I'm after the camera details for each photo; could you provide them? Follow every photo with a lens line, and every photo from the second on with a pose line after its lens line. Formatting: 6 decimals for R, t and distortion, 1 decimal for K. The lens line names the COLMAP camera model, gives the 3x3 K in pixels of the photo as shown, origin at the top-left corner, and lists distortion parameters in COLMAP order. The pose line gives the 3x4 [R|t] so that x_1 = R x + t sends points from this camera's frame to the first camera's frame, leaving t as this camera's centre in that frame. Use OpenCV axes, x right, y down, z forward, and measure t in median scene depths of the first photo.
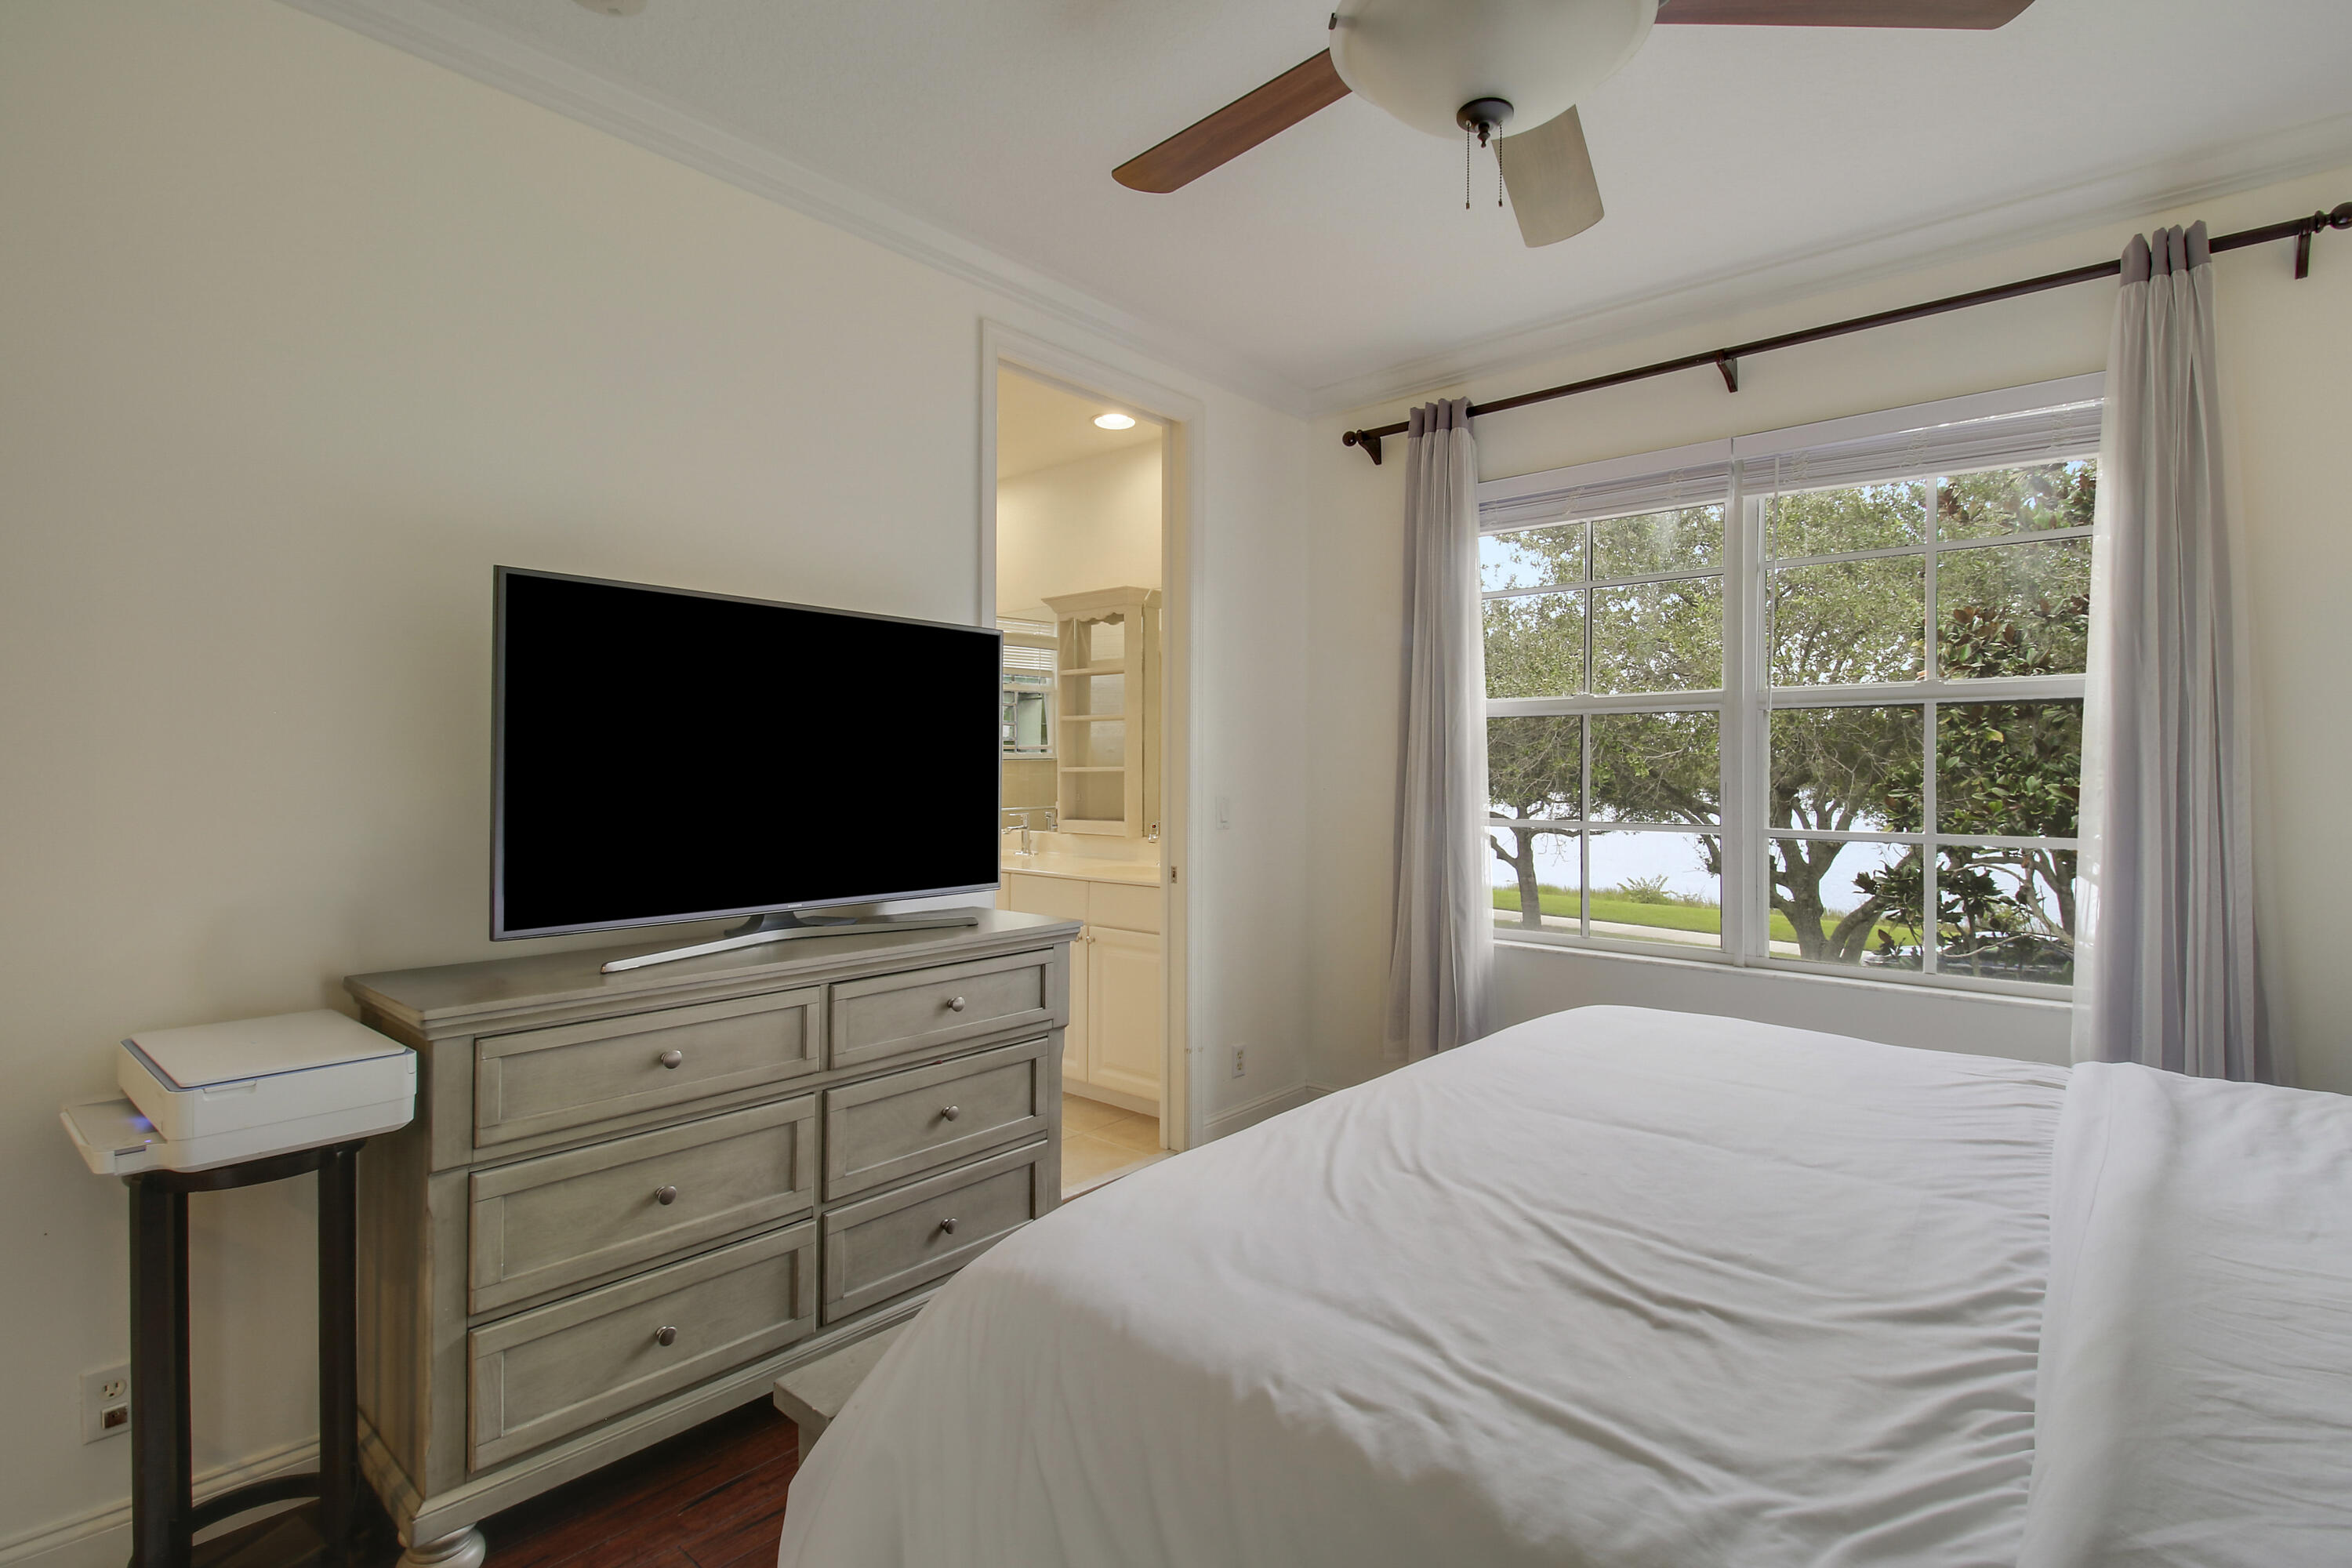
lens RADIAL K [[1115.8, 0, 1177.2], [0, 1115.8, 761.1], [0, 0, 1]] dist [0.036648, -0.030519]
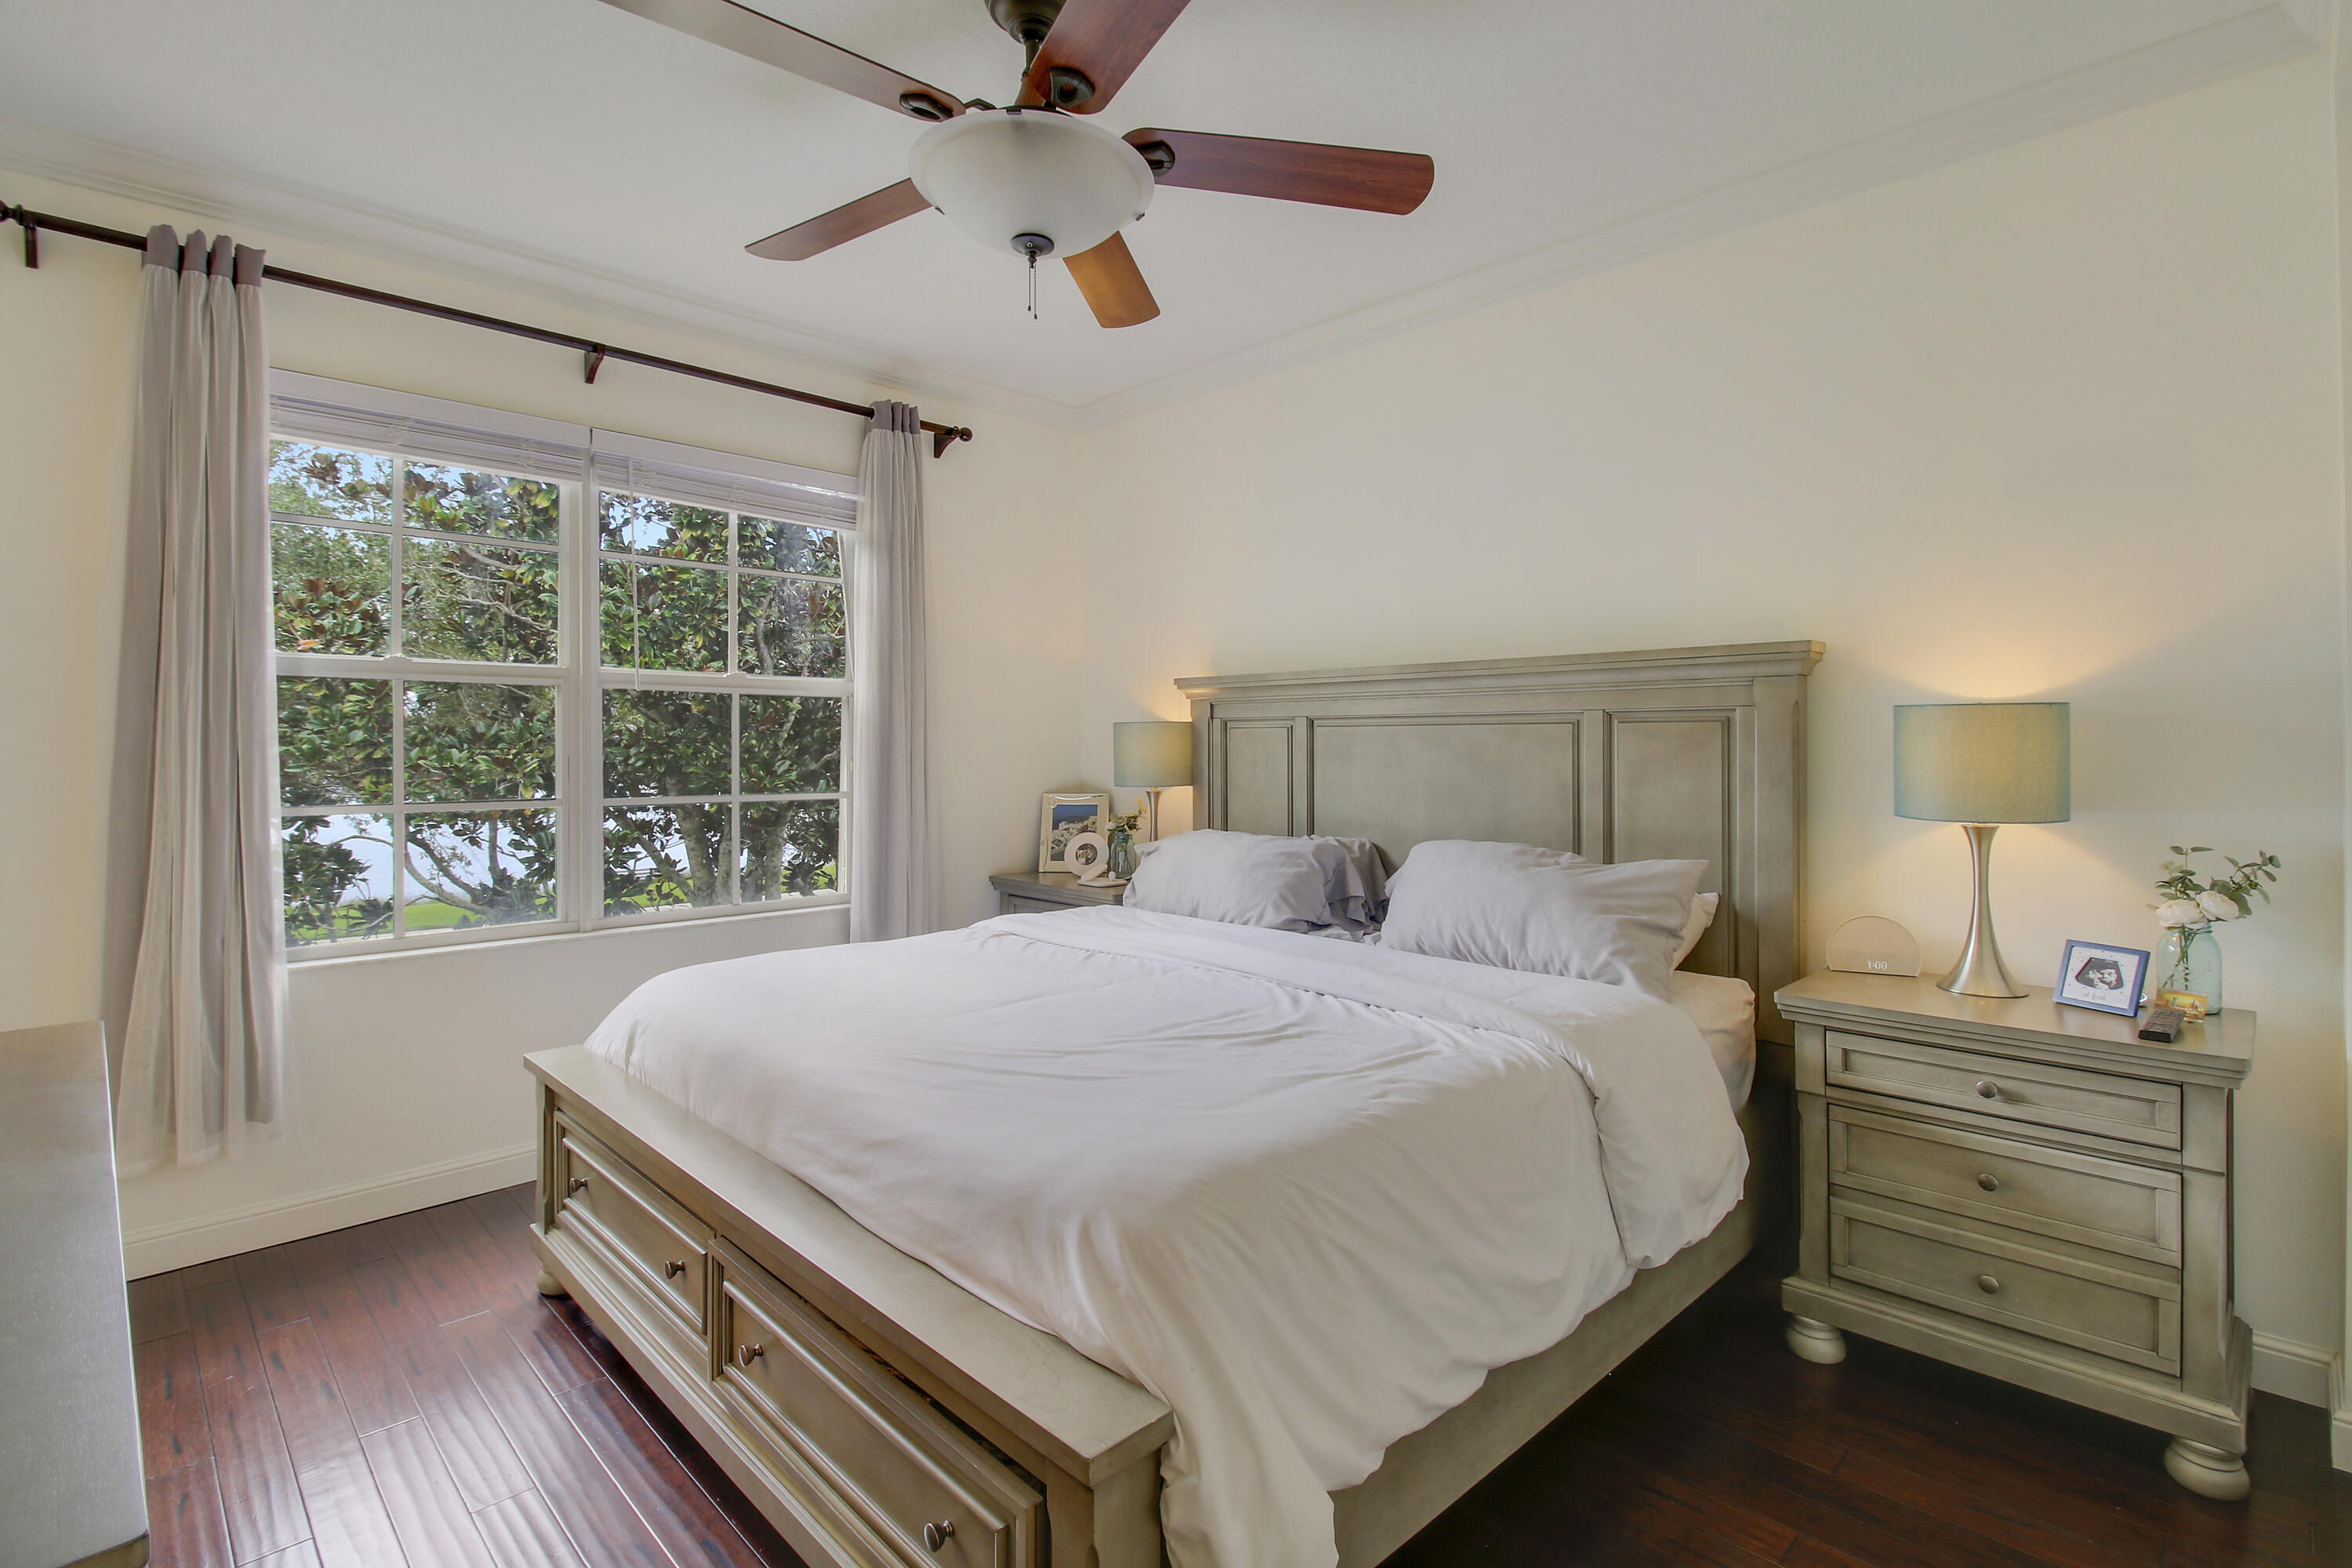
lens RADIAL K [[1120.4, 0, 1208.3], [0, 1120.4, 742.2], [0, 0, 1]] dist [0.003482, -0.013863]
pose [[0.057123, 0.000498, 0.998367, -0.519490], [-0.008658, 0.999963, -0.000003, 0.000941], [-0.998330, -0.008644, 0.057125, 0.369551]]
